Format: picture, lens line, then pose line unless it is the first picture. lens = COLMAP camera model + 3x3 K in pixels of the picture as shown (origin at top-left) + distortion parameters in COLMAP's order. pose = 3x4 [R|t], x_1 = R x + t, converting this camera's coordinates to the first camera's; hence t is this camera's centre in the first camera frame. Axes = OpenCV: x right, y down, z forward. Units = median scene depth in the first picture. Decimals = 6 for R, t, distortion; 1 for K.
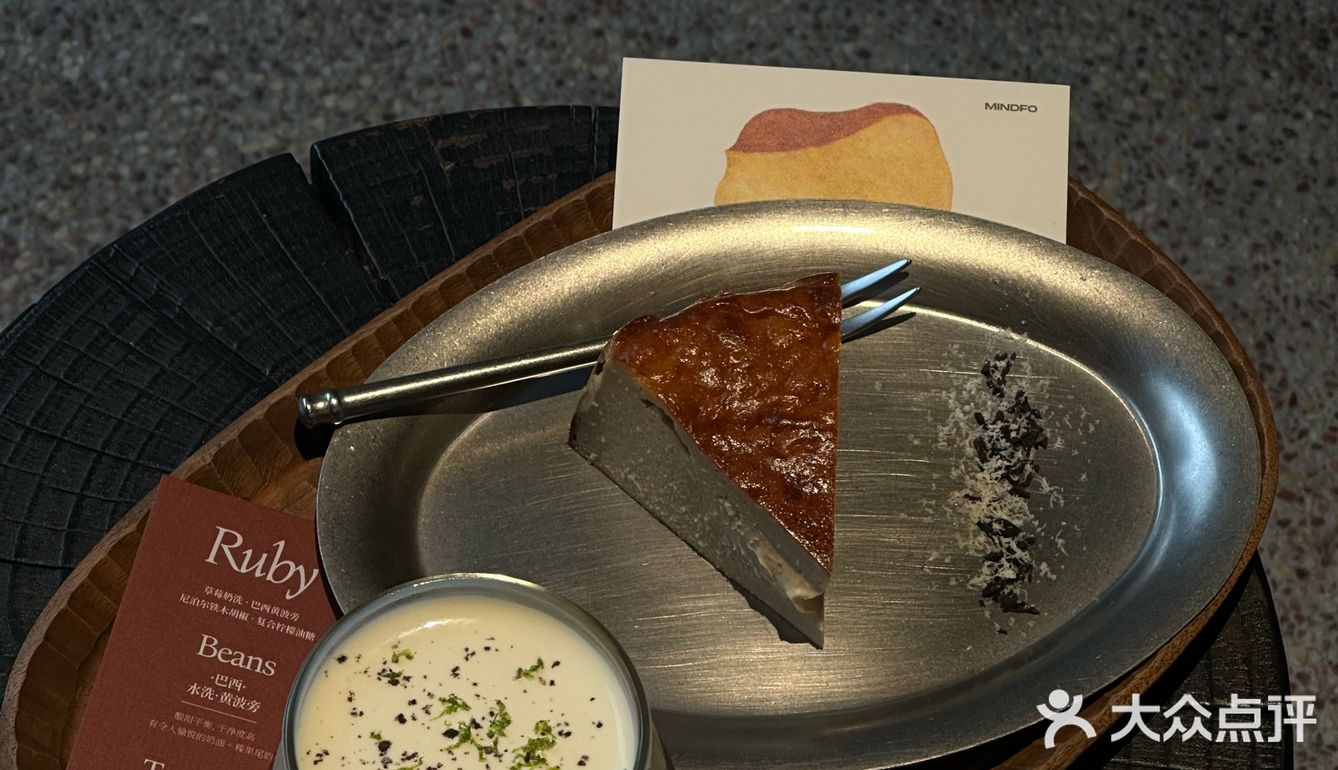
lens RADIAL K [[3966.3, 0, 669.1], [0, 3966.3, 357.5], [0, 0, 1]] dist [-0.546296, 14.237216]
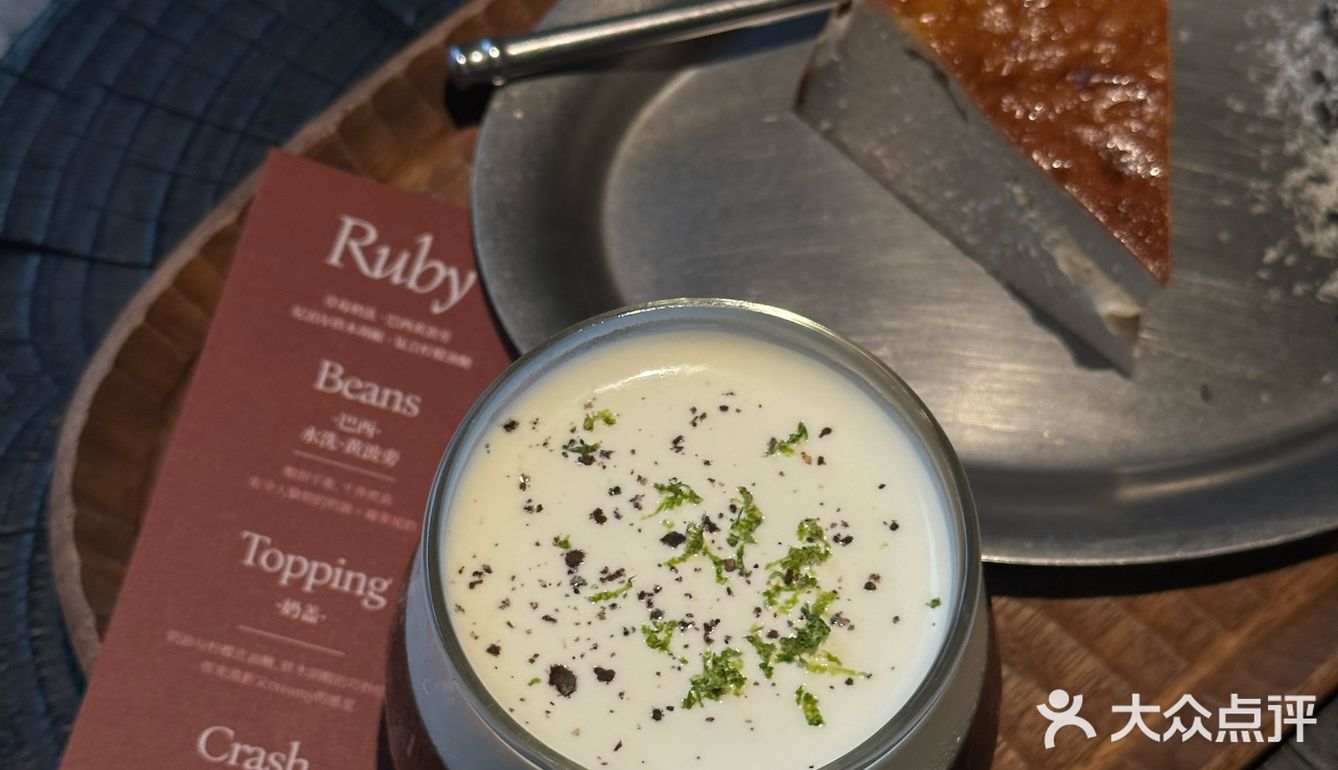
lens RADIAL K [[2515.4, 0, 669.0], [0, 2515.4, 385.0], [0, 0, 1]] dist [0.130372, 0.152412]
pose [[0.999910, 0.003946, -0.012852, -0.044463], [-0.002312, 0.992179, 0.124800, 0.013892], [0.013244, -0.124759, 0.992099, 0.508374]]
